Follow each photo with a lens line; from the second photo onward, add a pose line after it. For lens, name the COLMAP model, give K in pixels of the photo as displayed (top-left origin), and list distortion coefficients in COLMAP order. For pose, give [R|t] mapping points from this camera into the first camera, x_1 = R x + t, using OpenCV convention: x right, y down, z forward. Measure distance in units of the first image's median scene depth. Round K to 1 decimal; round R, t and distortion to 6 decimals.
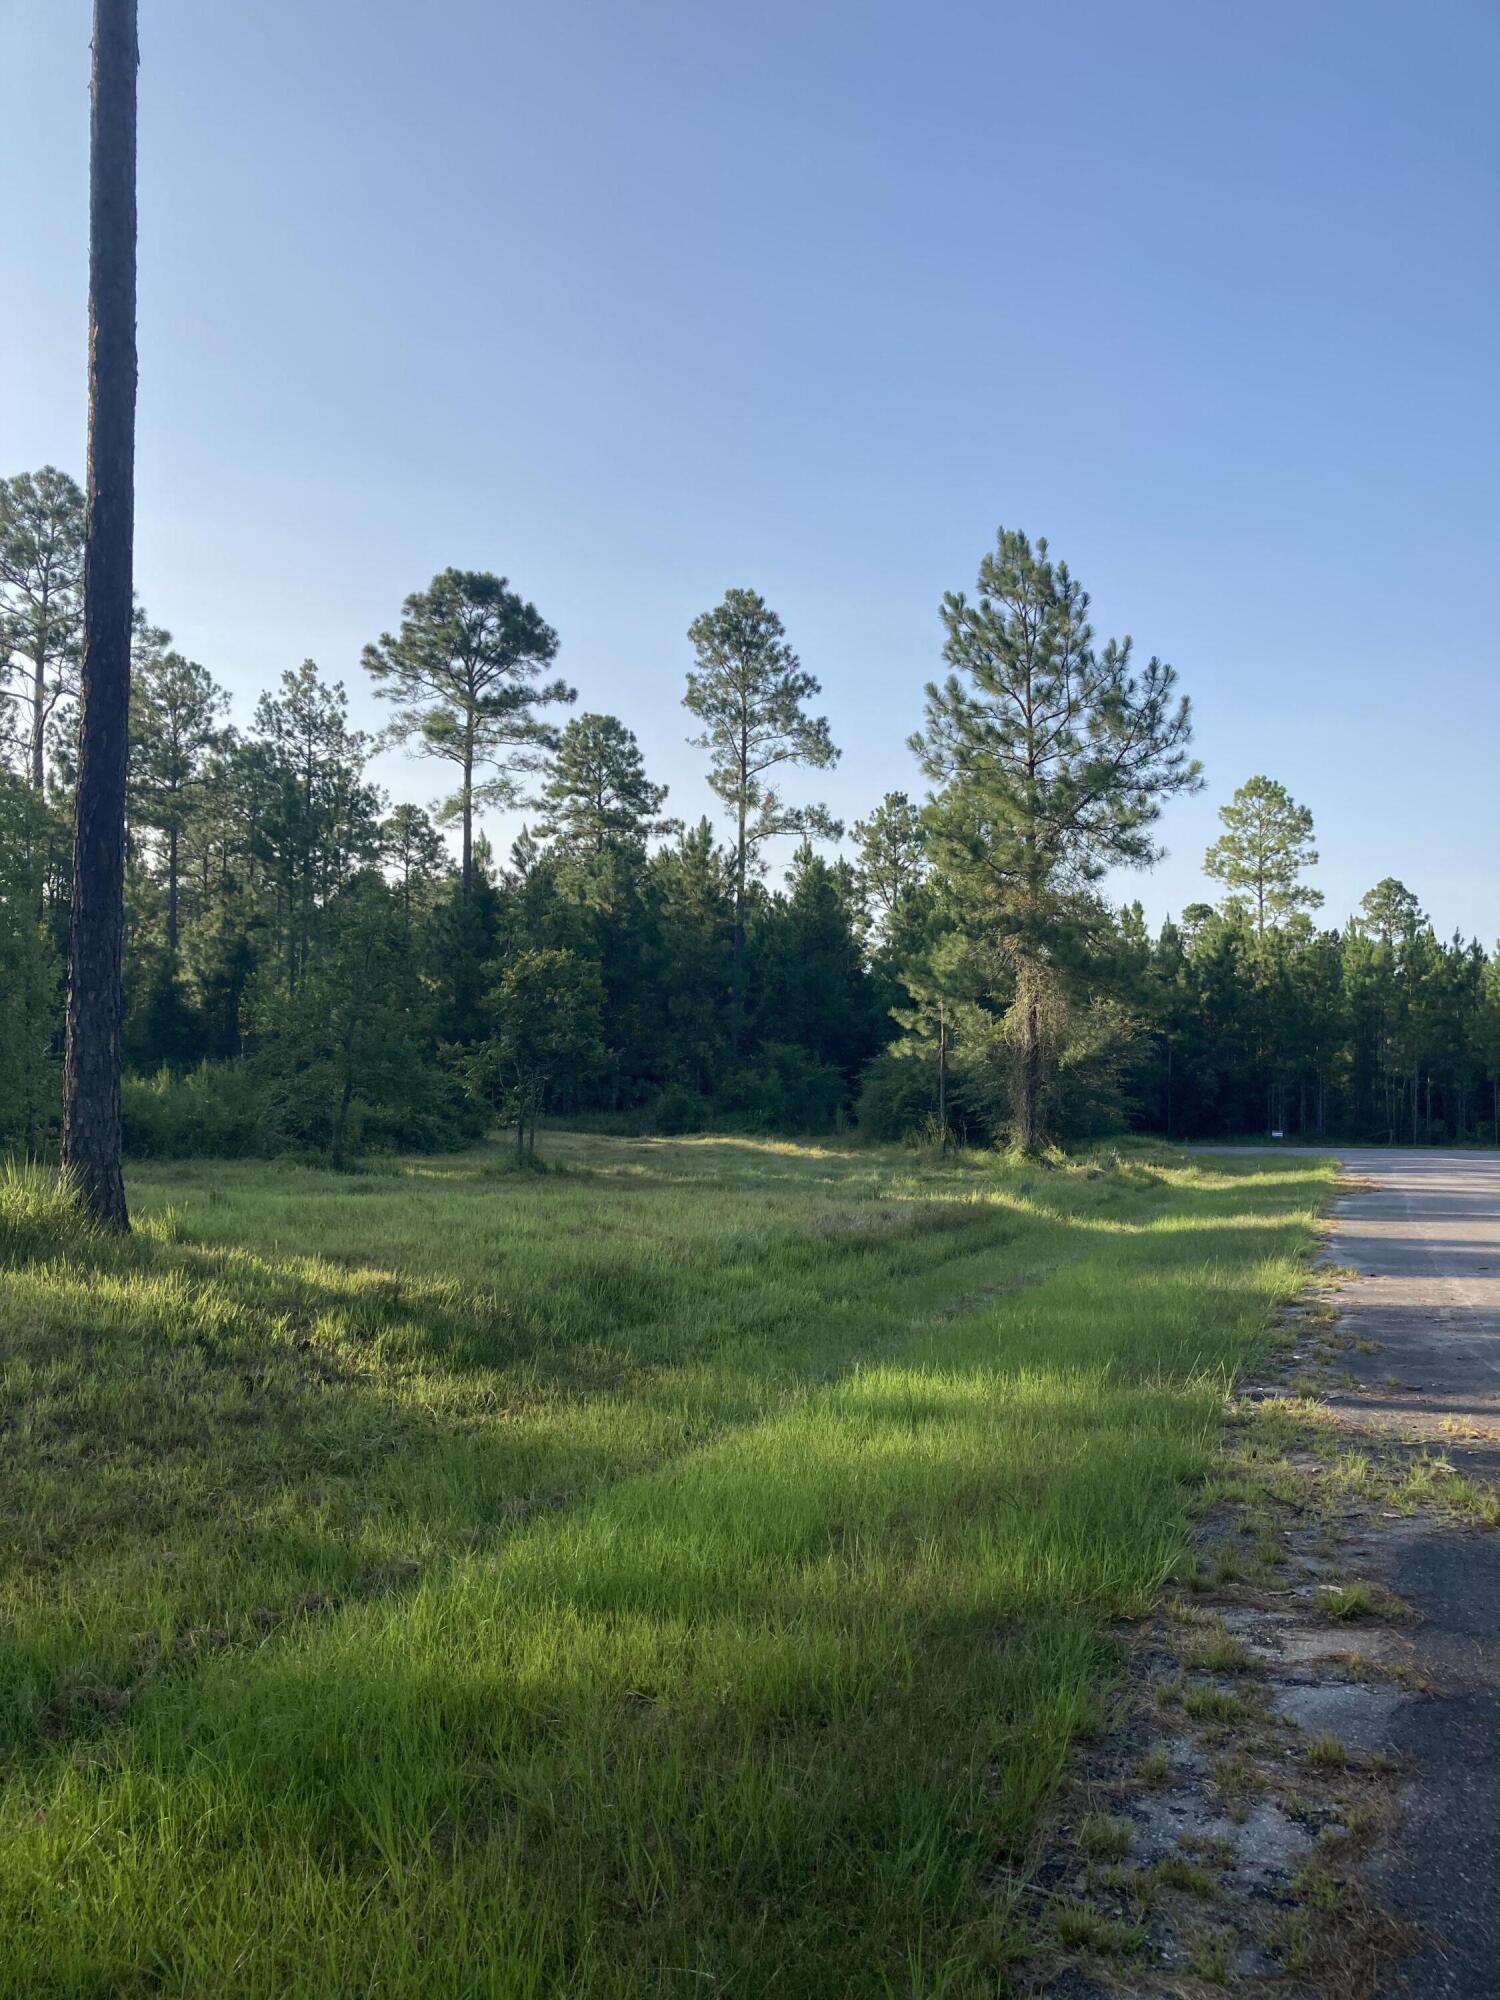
lens RADIAL K [[1628.4, 0, 738.1], [0, 1628.4, 1037.1], [0, 0, 1]] dist [0.031234, -0.042677]
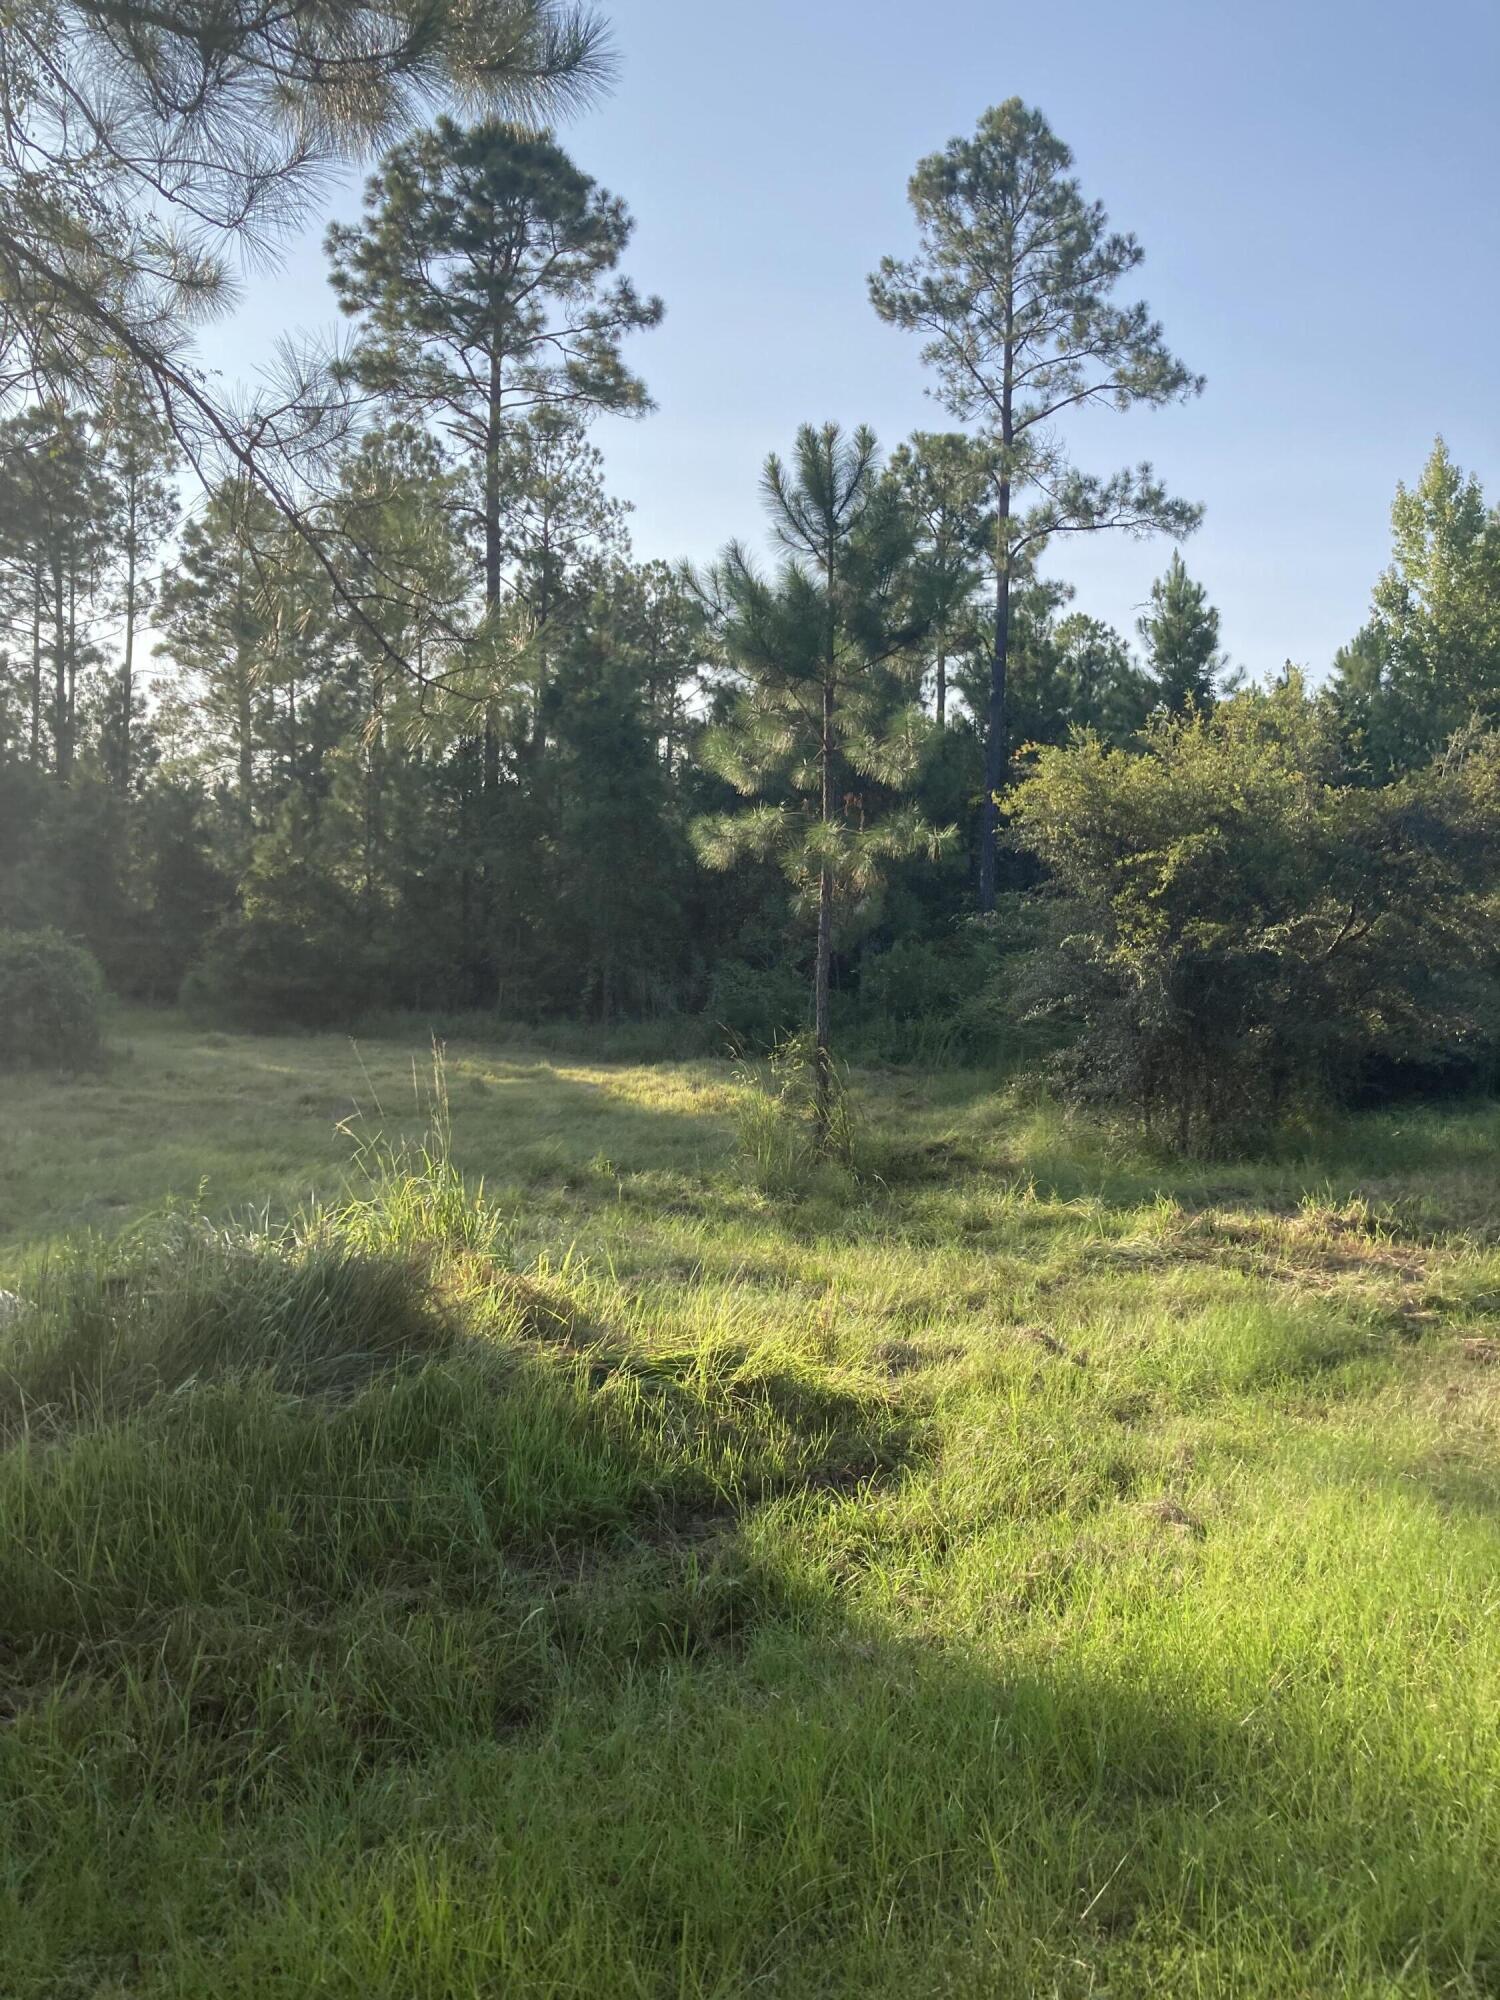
lens RADIAL K [[1628.4, 0, 726.3], [0, 1628.4, 970.6], [0, 0, 1]] dist [0.031234, -0.042677]
pose [[0.901810, 0.007081, -0.432075, 0.223814], [-0.001352, 0.999907, 0.013566, 0.026647], [0.432131, -0.011650, 0.901736, 0.602064]]
